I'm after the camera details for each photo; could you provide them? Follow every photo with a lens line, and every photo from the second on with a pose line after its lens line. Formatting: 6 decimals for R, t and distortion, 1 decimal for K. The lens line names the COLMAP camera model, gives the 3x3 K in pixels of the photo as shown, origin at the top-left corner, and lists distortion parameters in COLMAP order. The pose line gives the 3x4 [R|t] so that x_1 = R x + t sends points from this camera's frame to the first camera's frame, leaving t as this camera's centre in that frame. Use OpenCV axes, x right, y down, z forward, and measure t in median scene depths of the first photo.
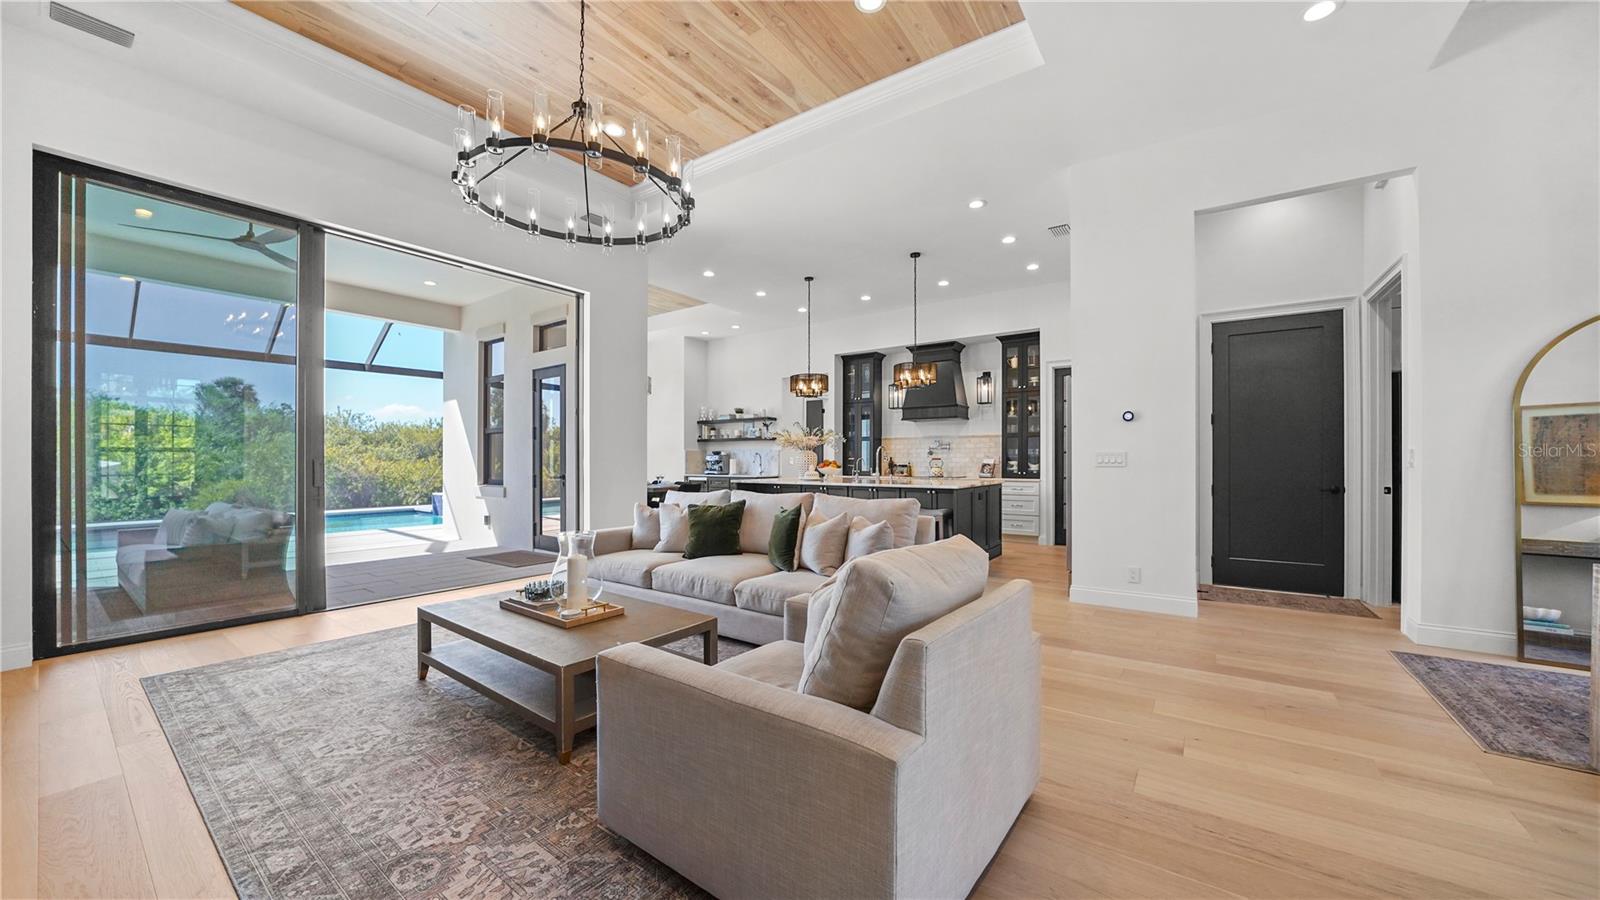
lens RADIAL K [[561.1, 0, 801.3], [0, 561.1, 456.9], [0, 0, 1]] dist [-0.016972, 0.000068]
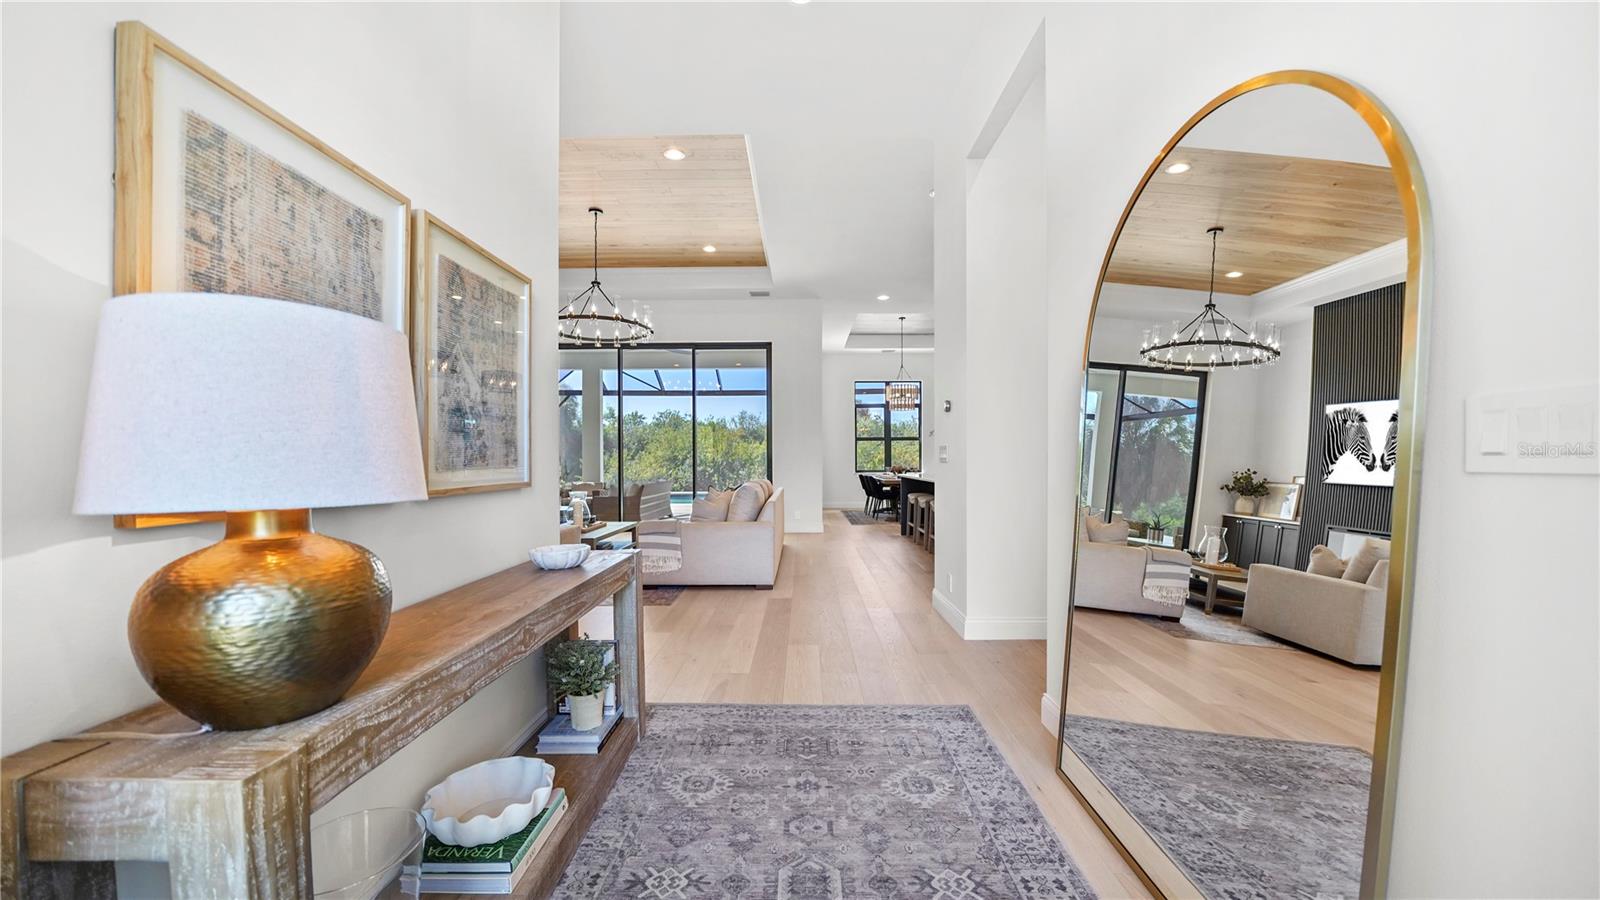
lens RADIAL K [[590.3, 0, 796.9], [0, 590.3, 458.8], [0, 0, 1]] dist [-0.027593, 0.000117]
pose [[0.581559, 0.004186, -0.813494, 2.027985], [0.002394, 0.999974, 0.006858, 0.007538], [0.813501, -0.005936, 0.581534, 0.437107]]
